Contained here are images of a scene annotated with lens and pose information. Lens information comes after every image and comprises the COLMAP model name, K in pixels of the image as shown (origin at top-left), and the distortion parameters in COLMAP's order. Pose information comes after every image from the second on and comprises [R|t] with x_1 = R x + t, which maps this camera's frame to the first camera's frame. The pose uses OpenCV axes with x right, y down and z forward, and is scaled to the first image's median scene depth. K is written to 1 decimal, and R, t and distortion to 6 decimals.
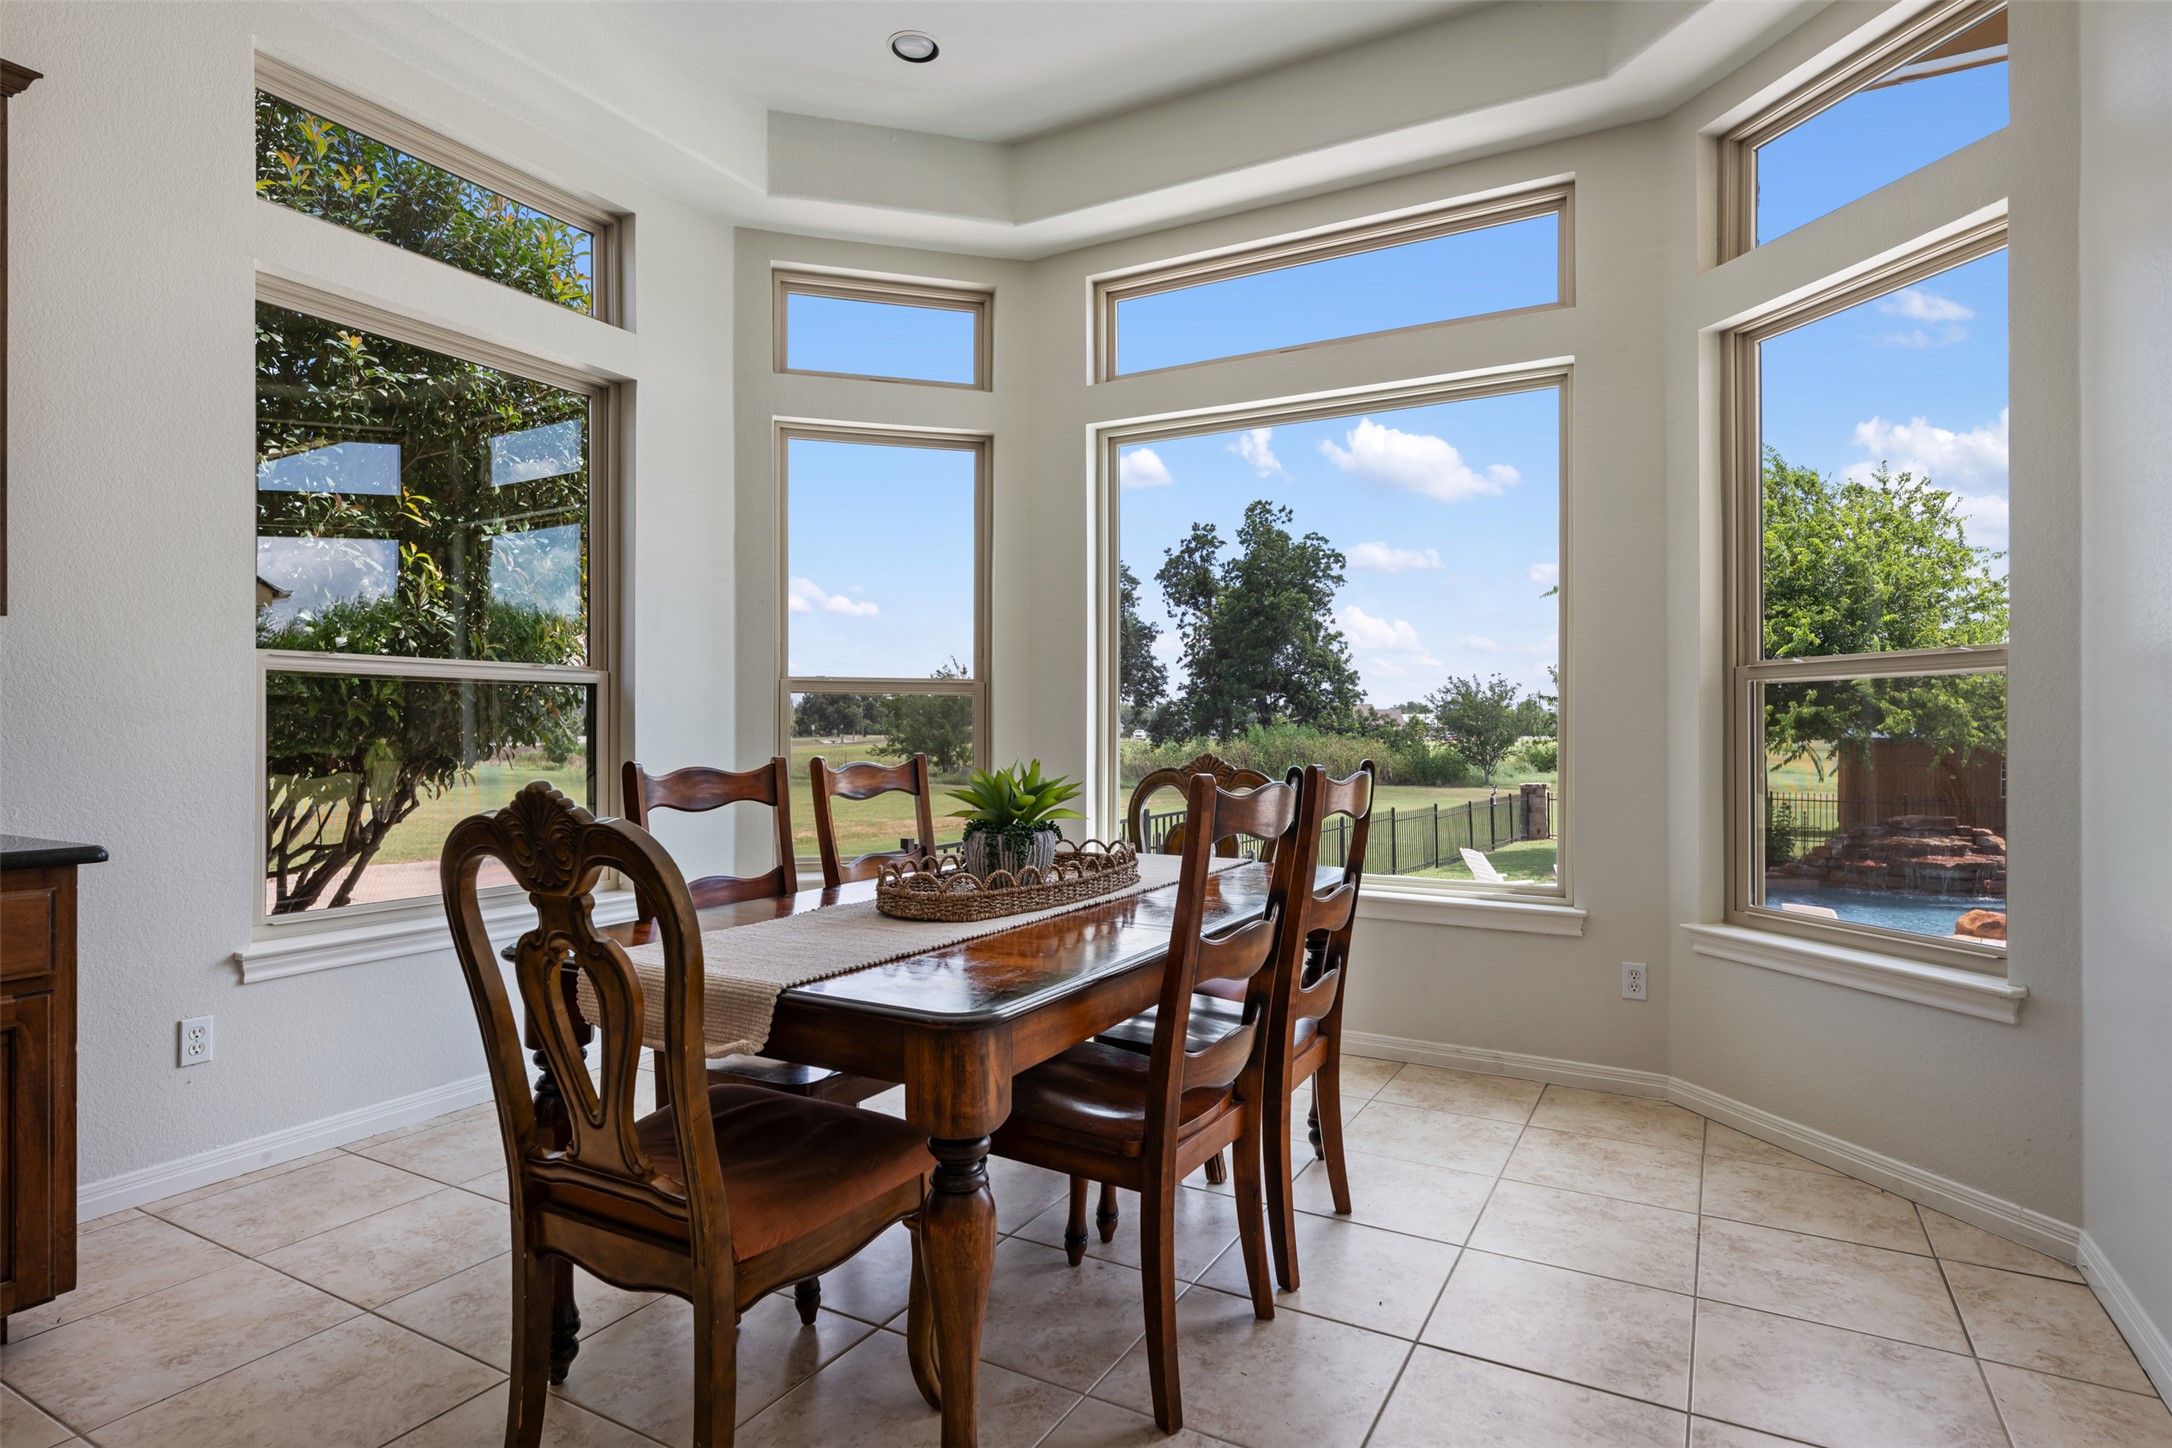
lens RADIAL K [[1144.1, 0, 1091.5], [0, 1144.1, 720.8], [0, 0, 1]] dist [-0.003260, -0.001899]
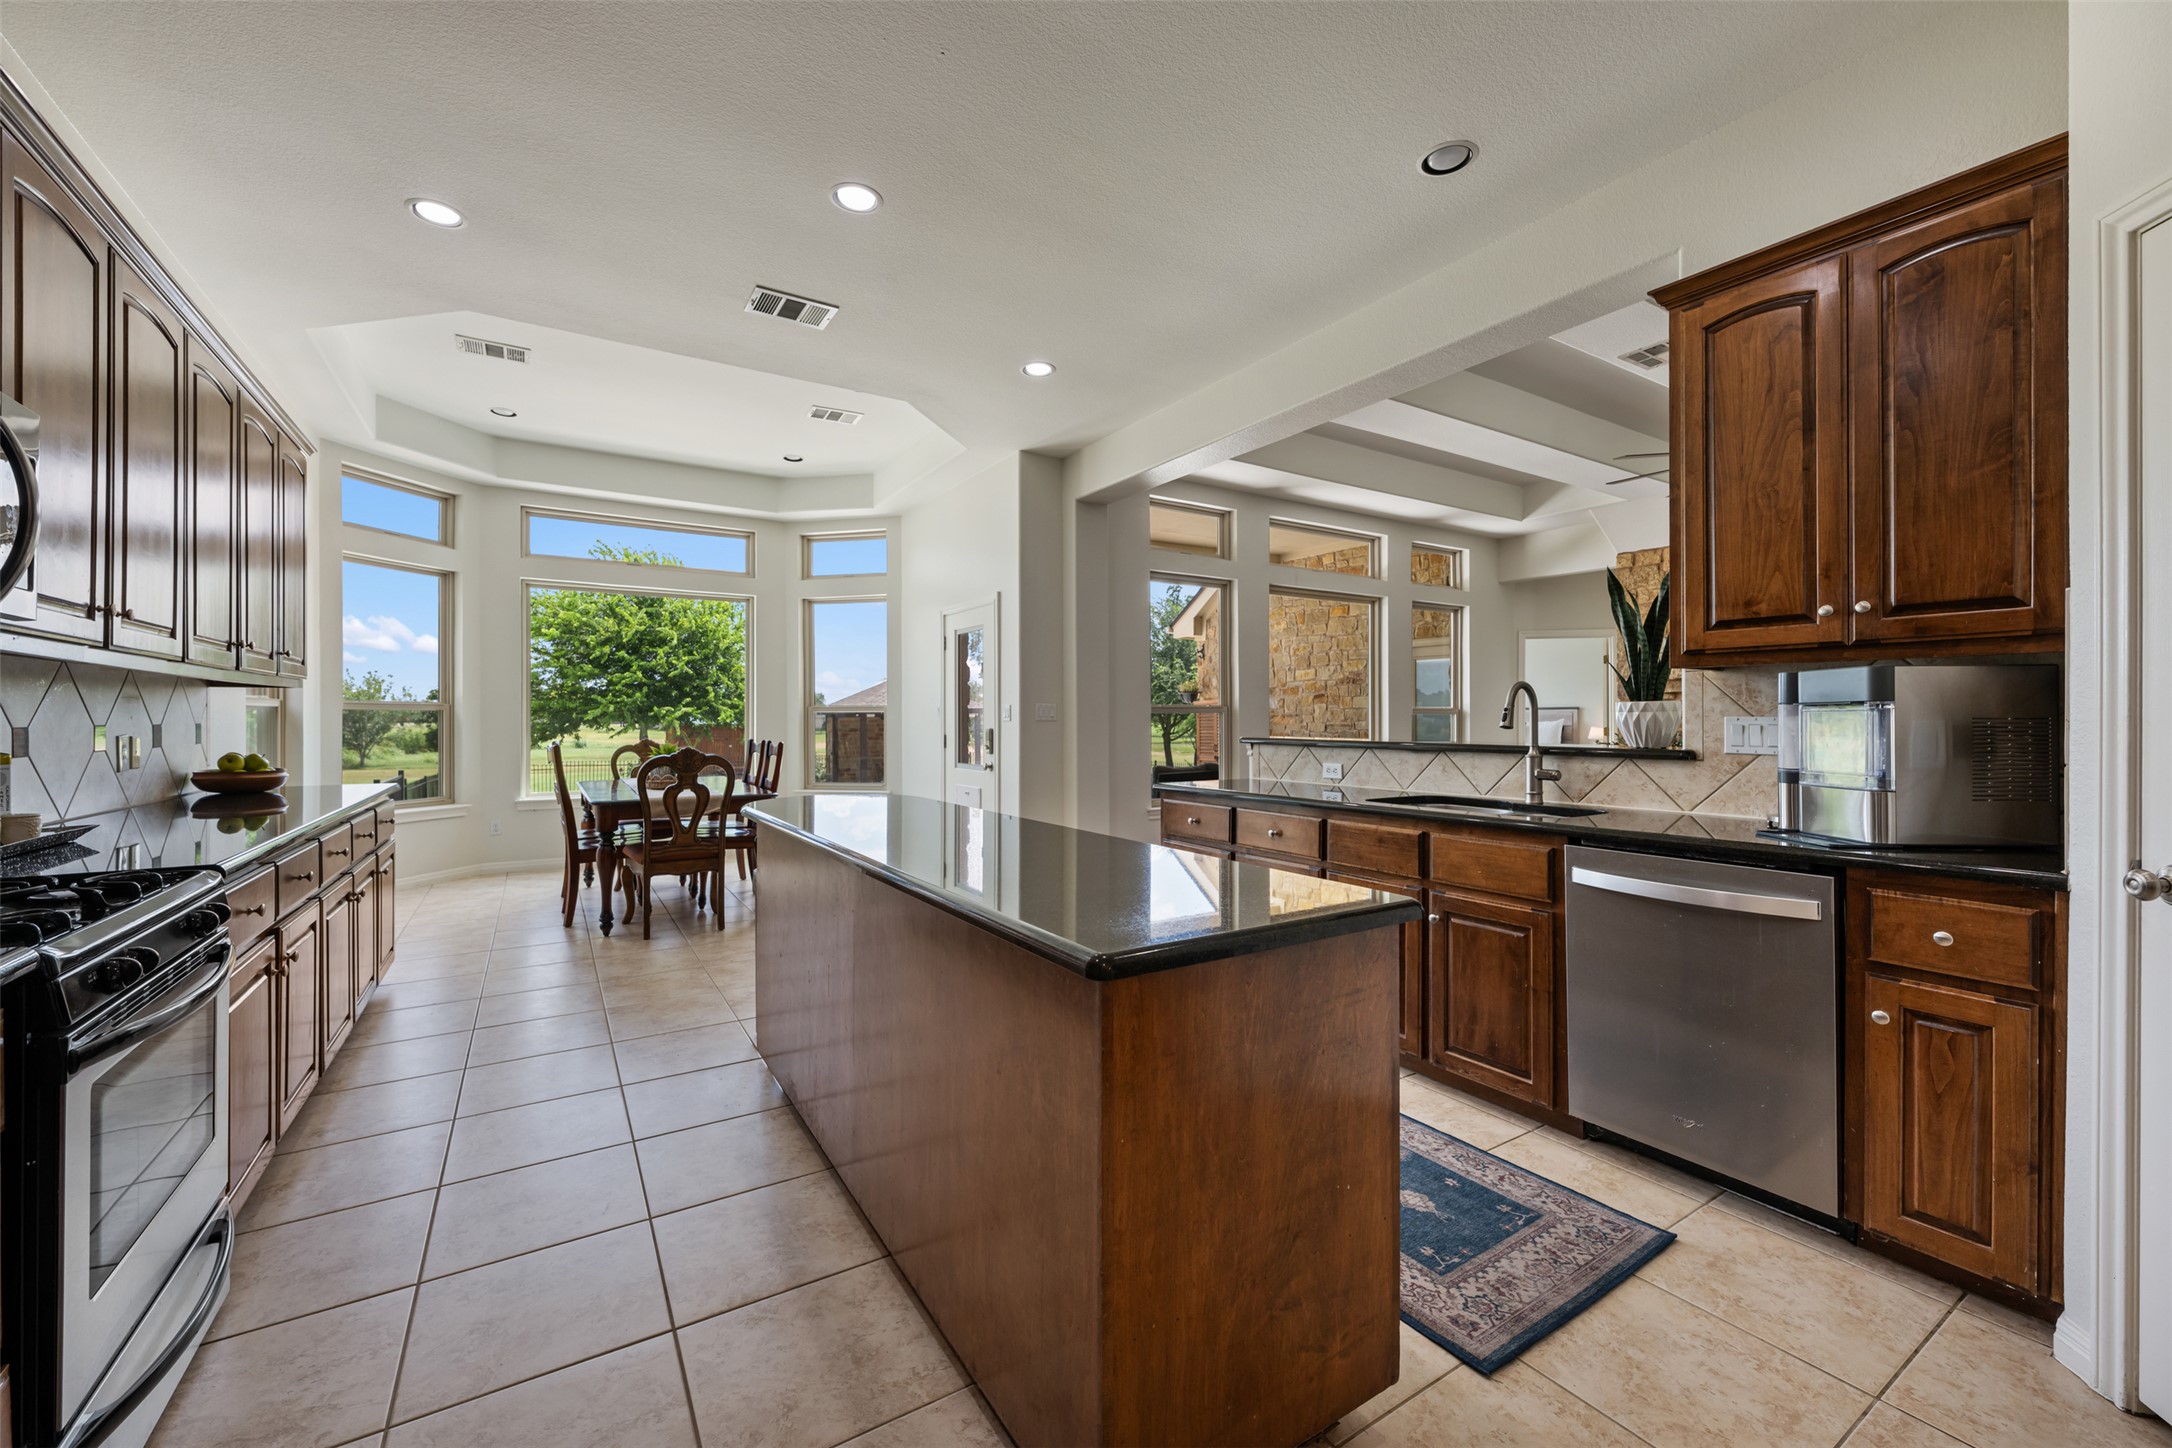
lens RADIAL K [[862.5, 0, 1084.7], [0, 862.5, 721.0], [0, 0, 1]] dist [-0.000221, 0.000246]
pose [[0.472512, -0.006960, 0.881297, -0.897535], [-0.004524, 0.999936, 0.010322, -0.027031], [-0.881312, -0.008864, 0.472451, -0.611052]]
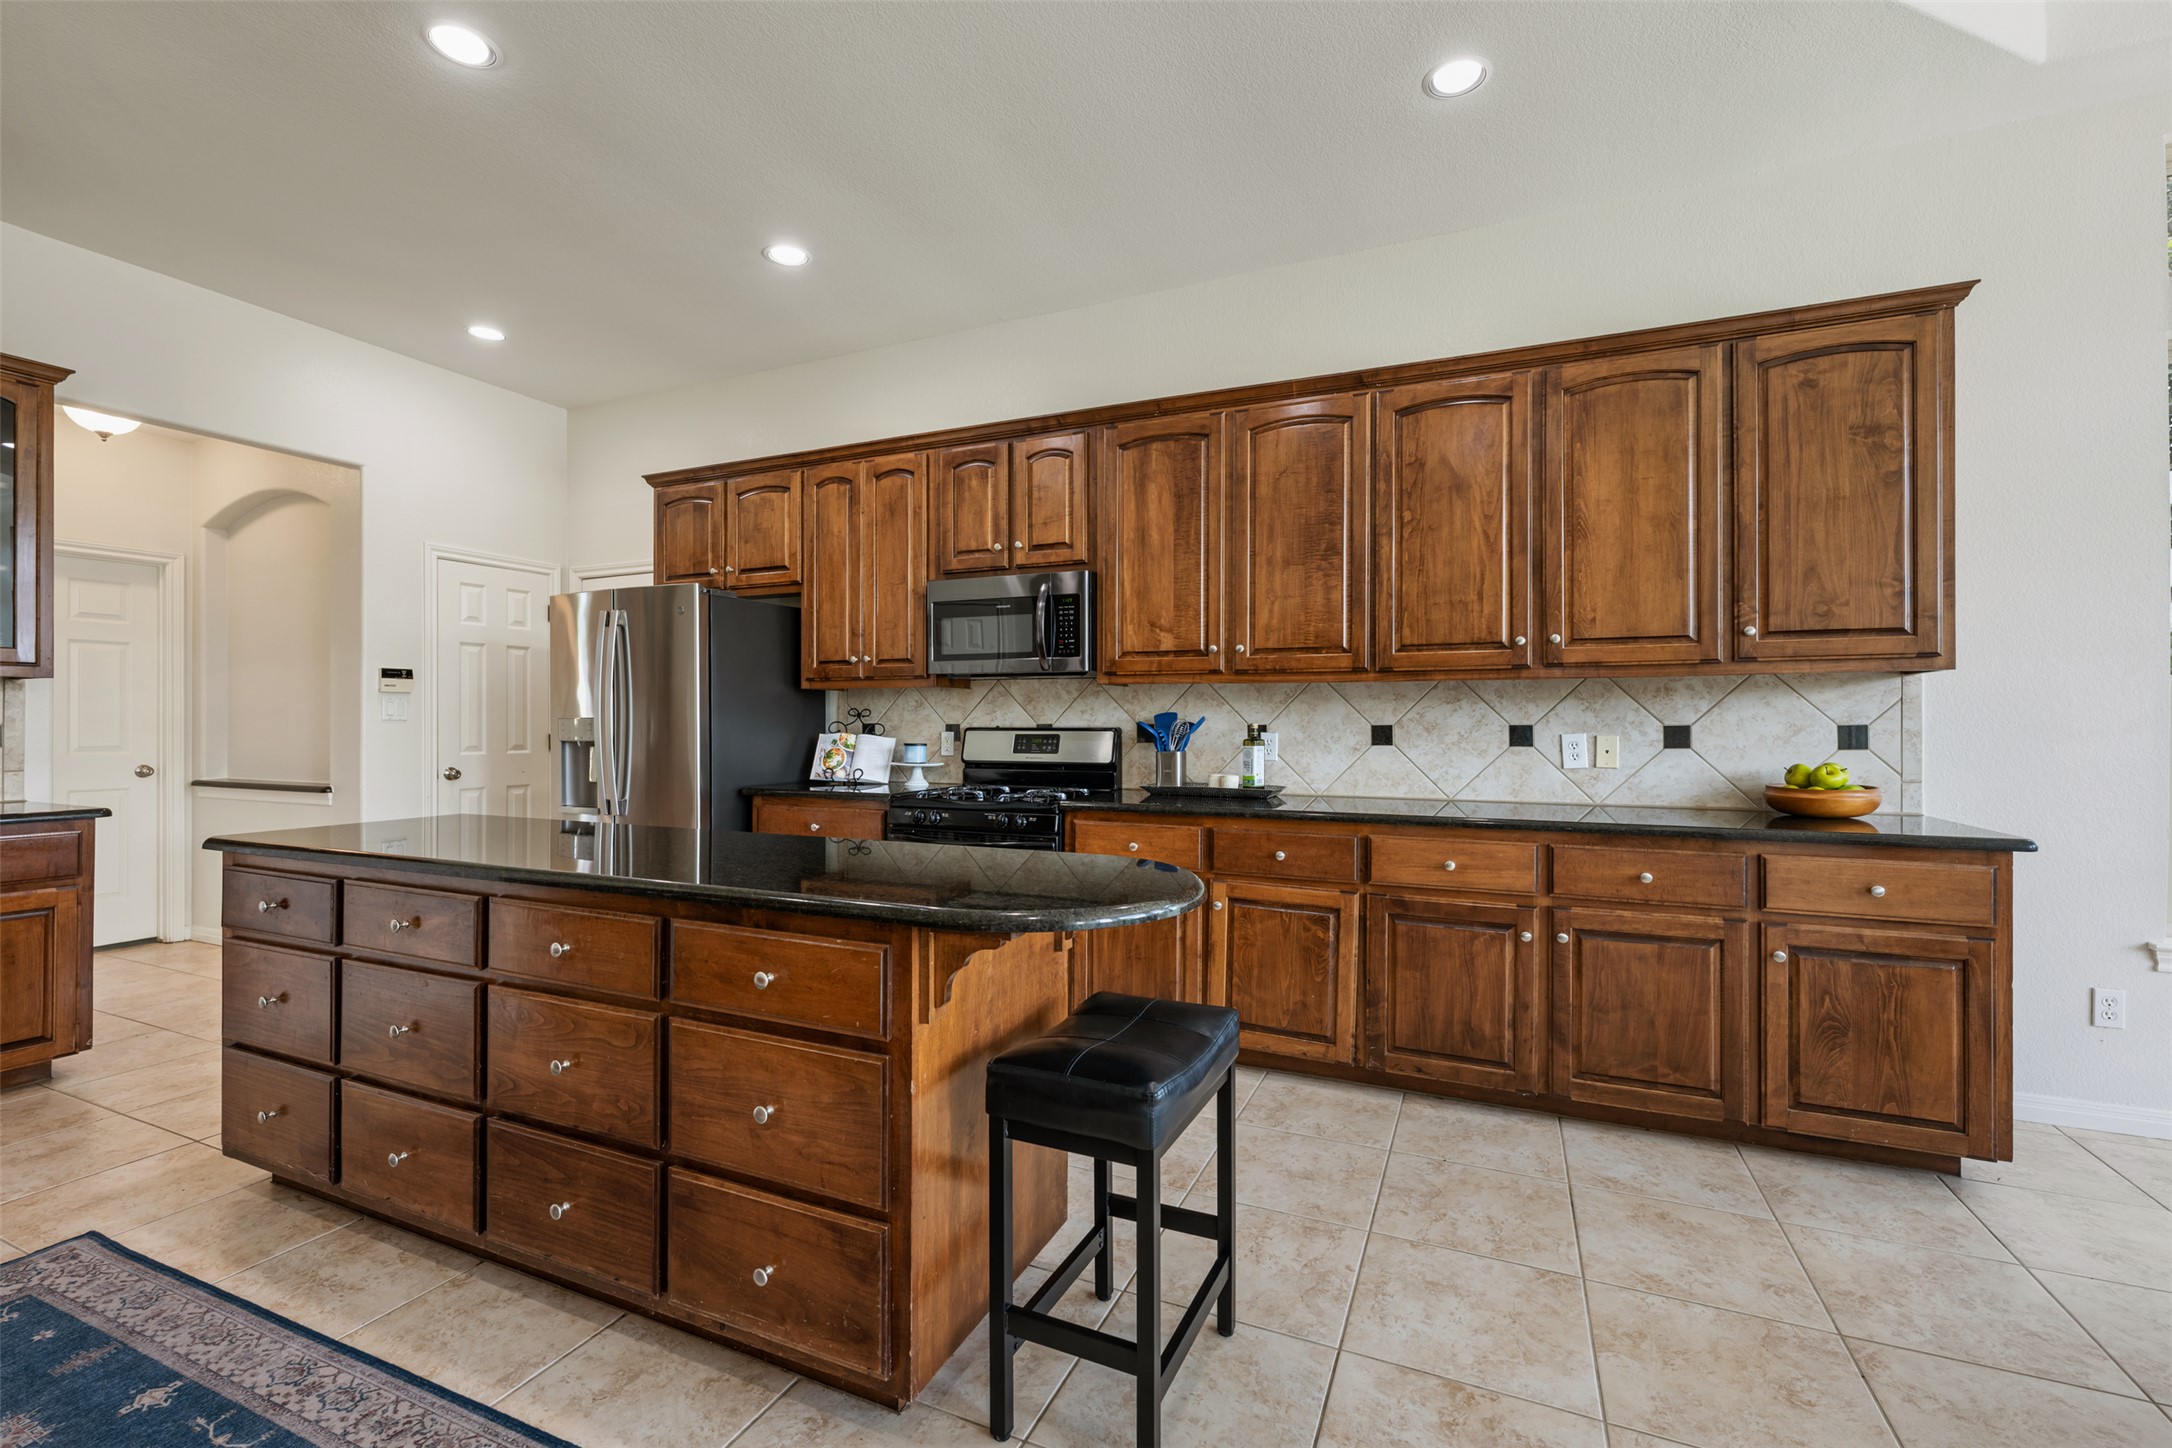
lens RADIAL K [[925.5, 0, 1085.1], [0, 925.5, 721.2], [0, 0, 1]] dist [0.000369, -0.000111]
pose [[0.087704, 0.002038, -0.996145, 0.054471], [0.008389, 0.999961, 0.002785, -0.019957], [0.996111, -0.008601, 0.087683, -0.095475]]
